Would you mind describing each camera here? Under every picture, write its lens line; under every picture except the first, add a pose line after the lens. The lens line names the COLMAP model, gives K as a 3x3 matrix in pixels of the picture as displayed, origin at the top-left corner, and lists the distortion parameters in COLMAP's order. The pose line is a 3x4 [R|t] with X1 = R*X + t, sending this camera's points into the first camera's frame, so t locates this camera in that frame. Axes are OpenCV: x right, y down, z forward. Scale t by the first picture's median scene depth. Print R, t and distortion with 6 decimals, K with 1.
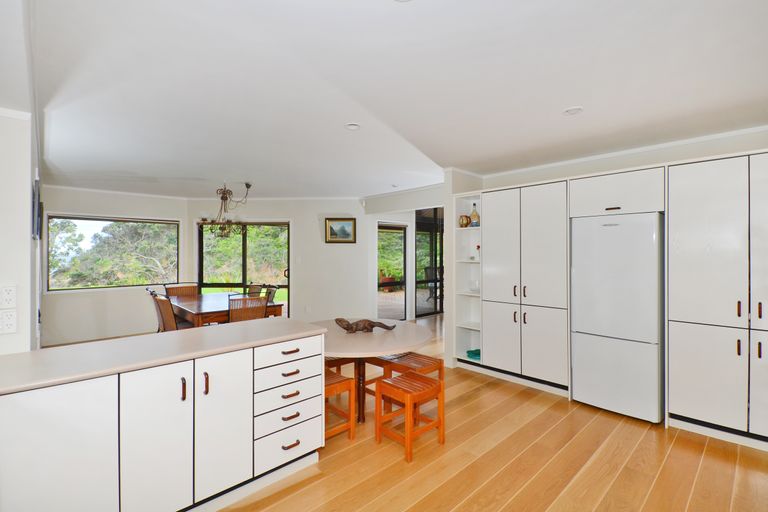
lens RADIAL K [[352.9, 0, 384.0], [0, 352.9, 256.0], [0, 0, 1]] dist [0.000943, 0.000442]
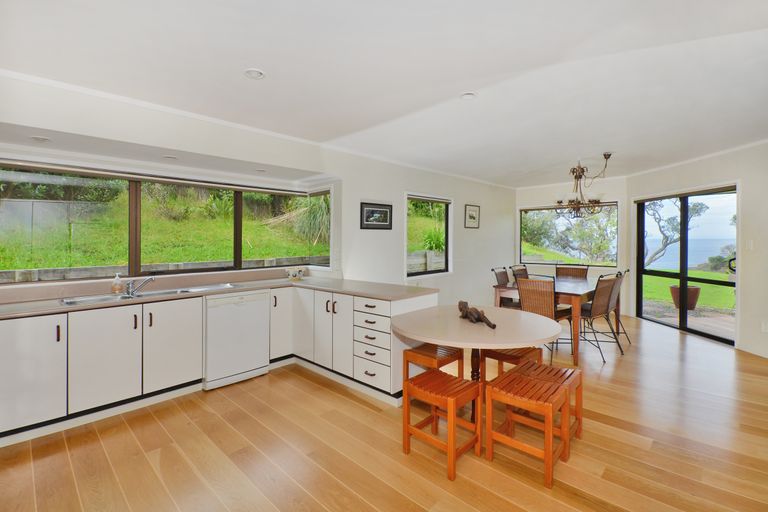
lens RADIAL K [[362.6, 0, 382.0], [0, 362.6, 242.1], [0, 0, 1]] dist [-0.000565, -0.000138]
pose [[0.047175, 0.004406, -0.998877, 0.994515], [-0.000750, 0.999990, 0.004375, 0.015727], [0.998886, 0.000543, 0.047178, 0.856278]]
